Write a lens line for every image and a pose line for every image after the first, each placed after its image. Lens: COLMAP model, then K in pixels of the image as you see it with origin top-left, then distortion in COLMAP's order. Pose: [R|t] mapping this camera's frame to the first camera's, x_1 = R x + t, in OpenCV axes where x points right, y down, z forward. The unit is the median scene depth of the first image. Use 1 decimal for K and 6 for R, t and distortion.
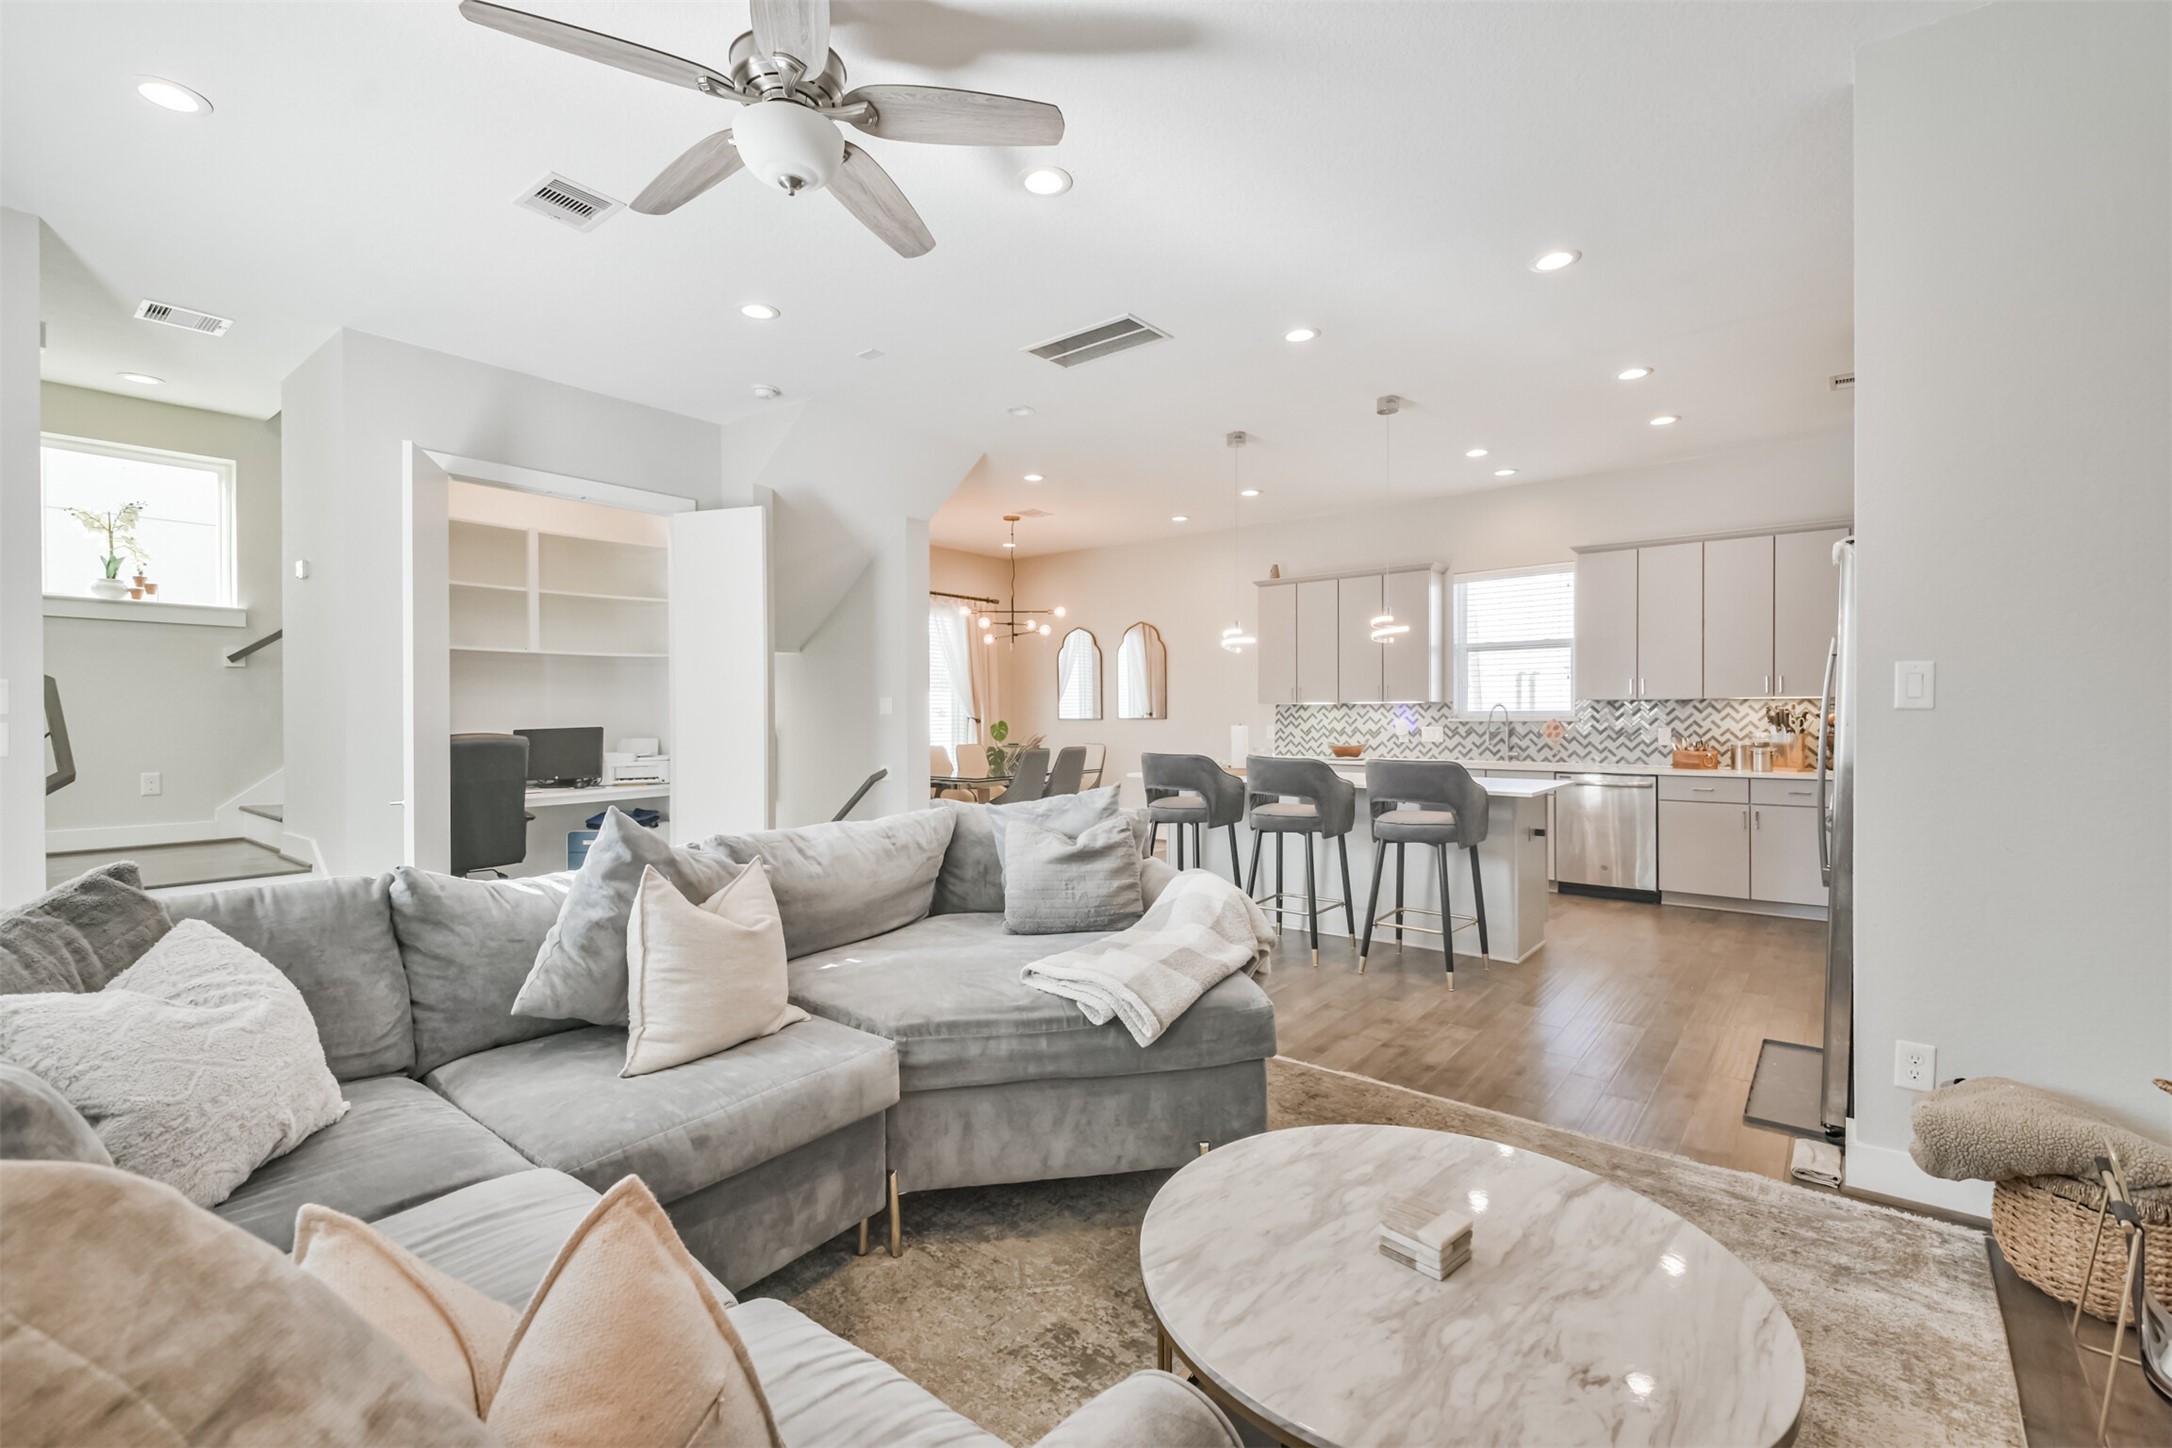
lens RADIAL K [[940.3, 0, 1079.5], [0, 940.3, 716.6], [0, 0, 1]] dist [0.029691, -0.016681]
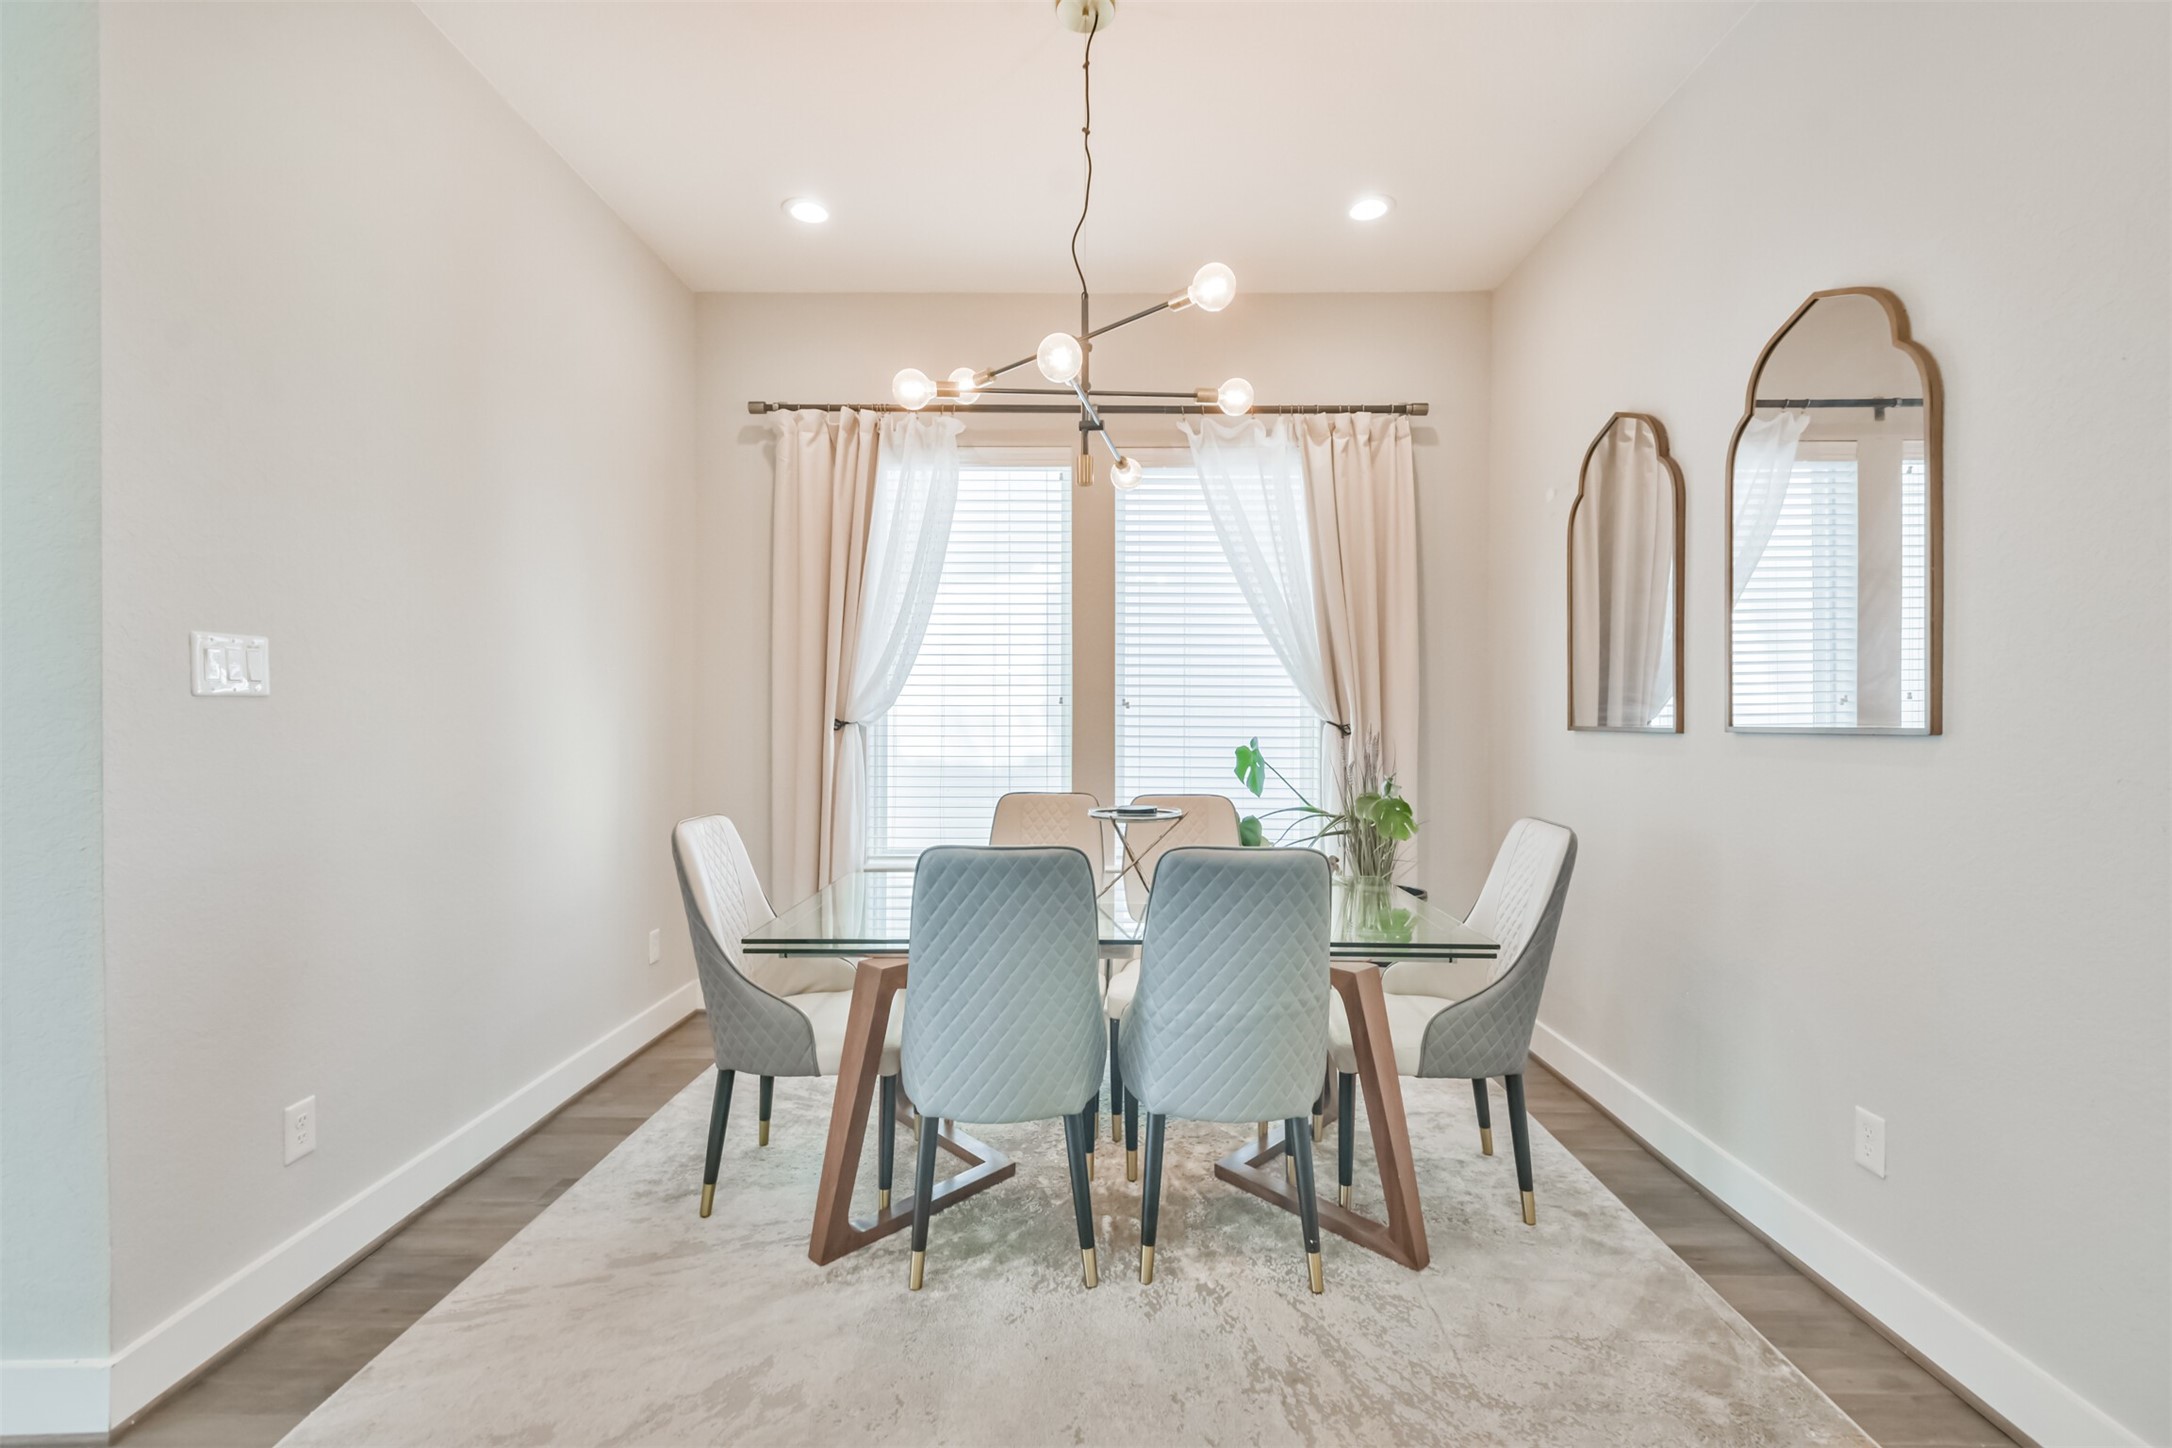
lens RADIAL K [[940.3, 0, 1098.8], [0, 940.3, 726.7], [0, 0, 1]] dist [0.029691, -0.016681]
pose [[0.626138, 0.013786, -0.779590, 0.193644], [-0.009078, 0.999905, 0.010390, 0.000183], [0.779659, 0.000571, 0.626204, 1.039388]]
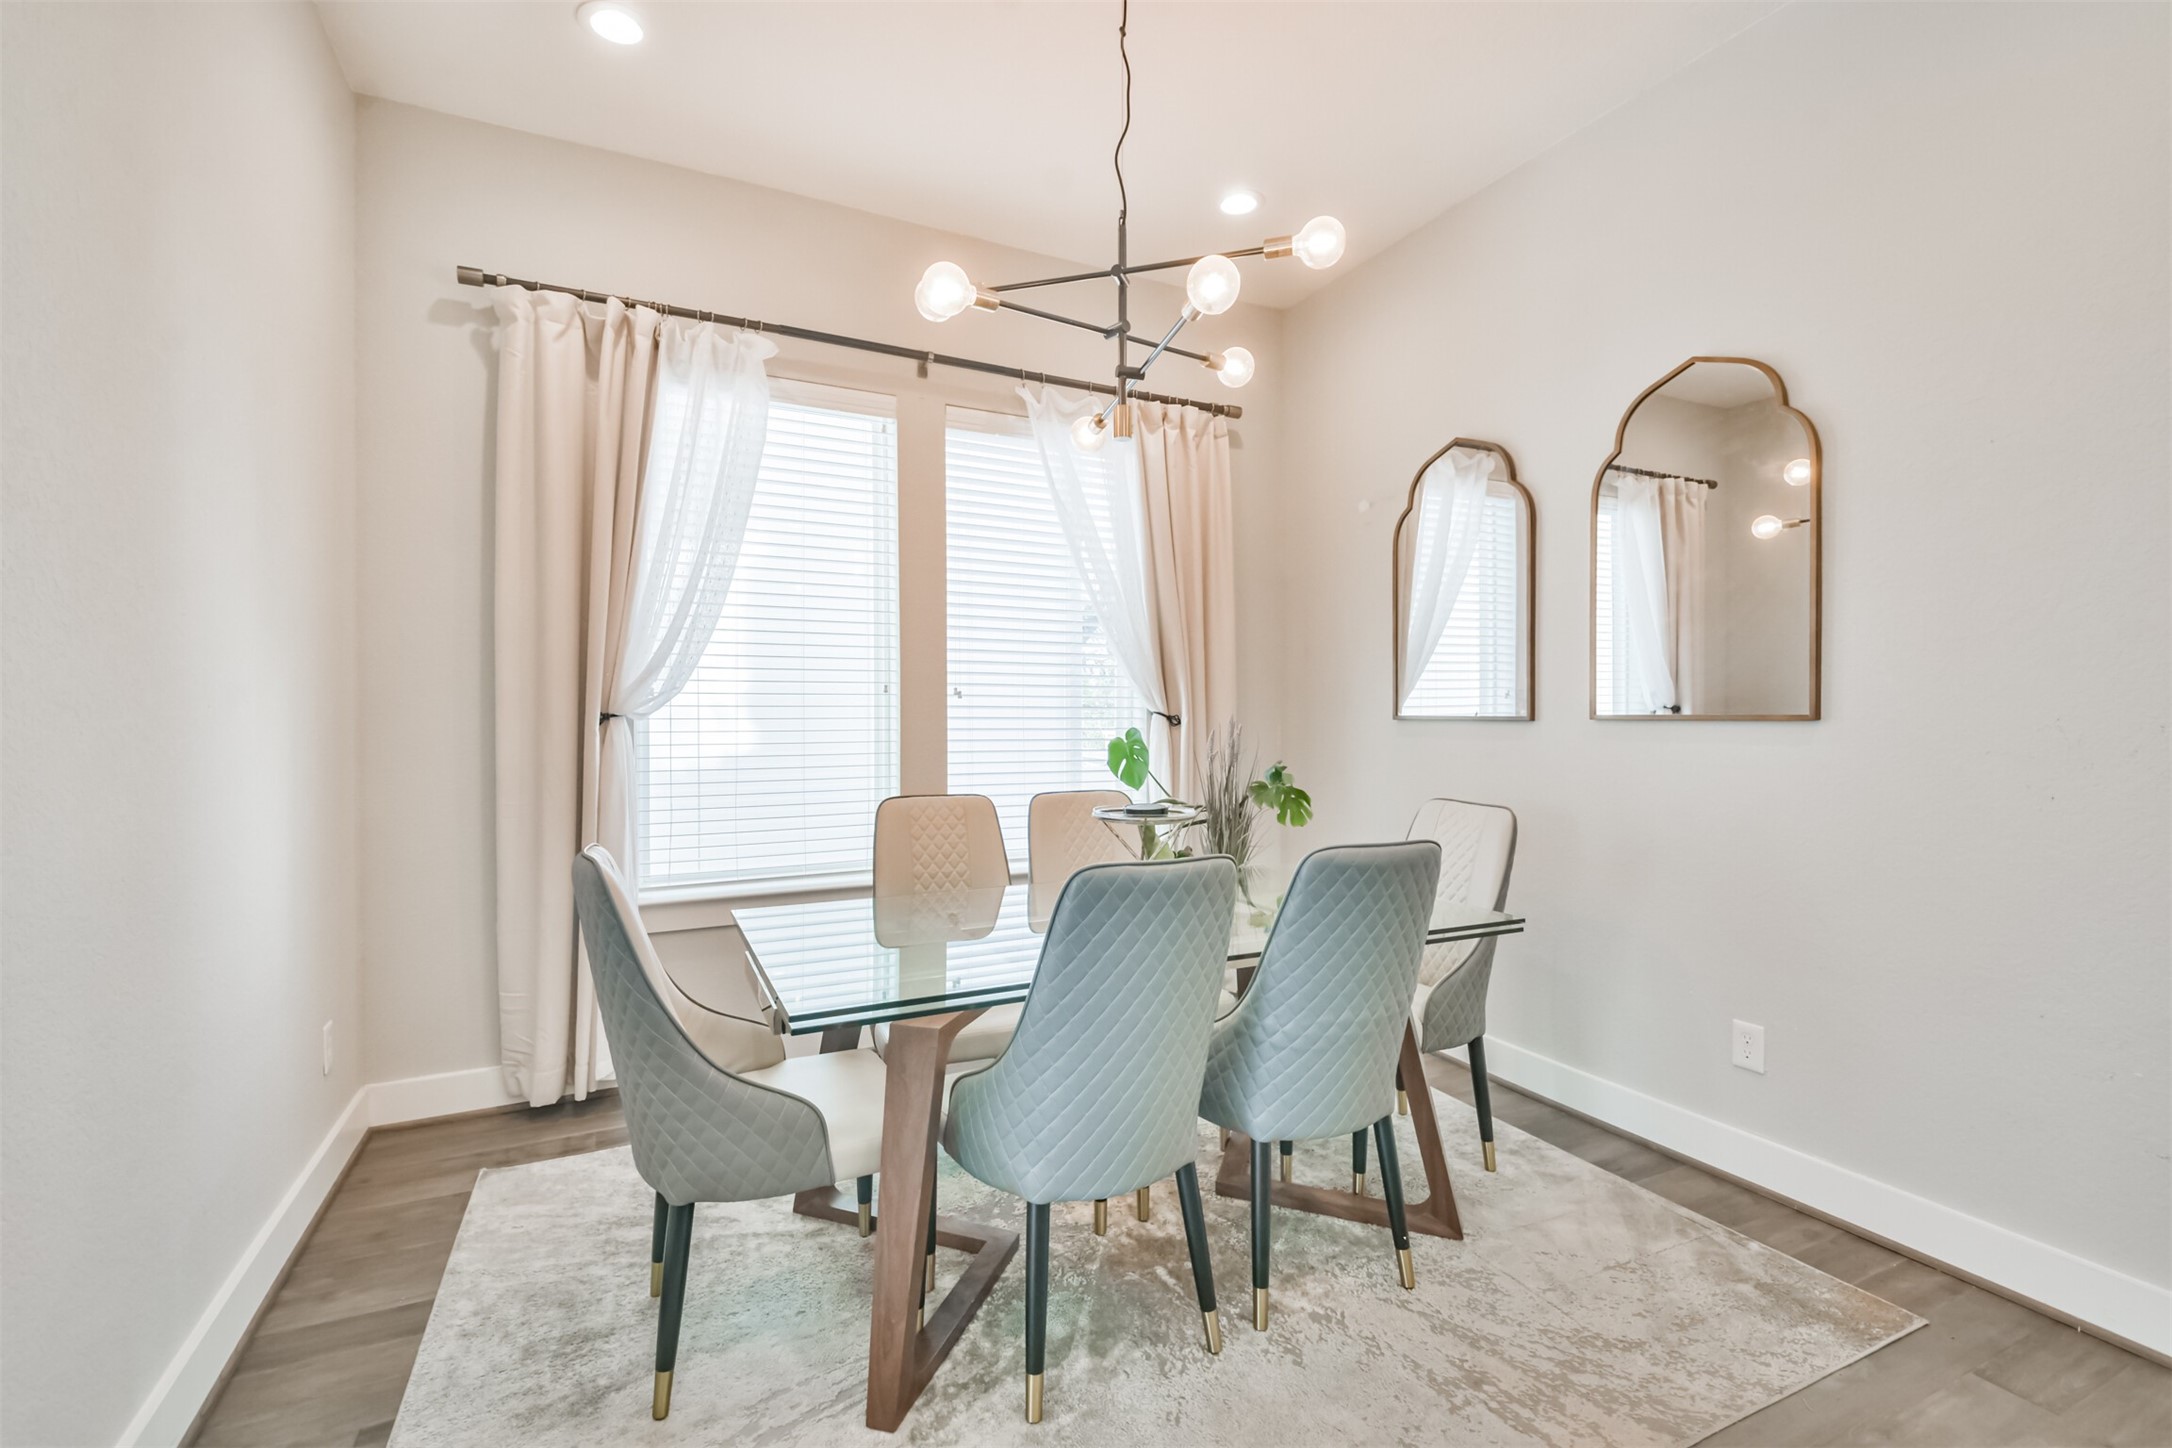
lens RADIAL K [[940.3, 0, 1099.1], [0, 940.3, 730.8], [0, 0, 1]] dist [0.029691, -0.016681]
pose [[0.908686, 0.014729, -0.417220, 0.035344], [-0.007590, 0.999795, 0.018765, 0.002437], [0.417411, -0.013885, 0.908612, 0.971370]]
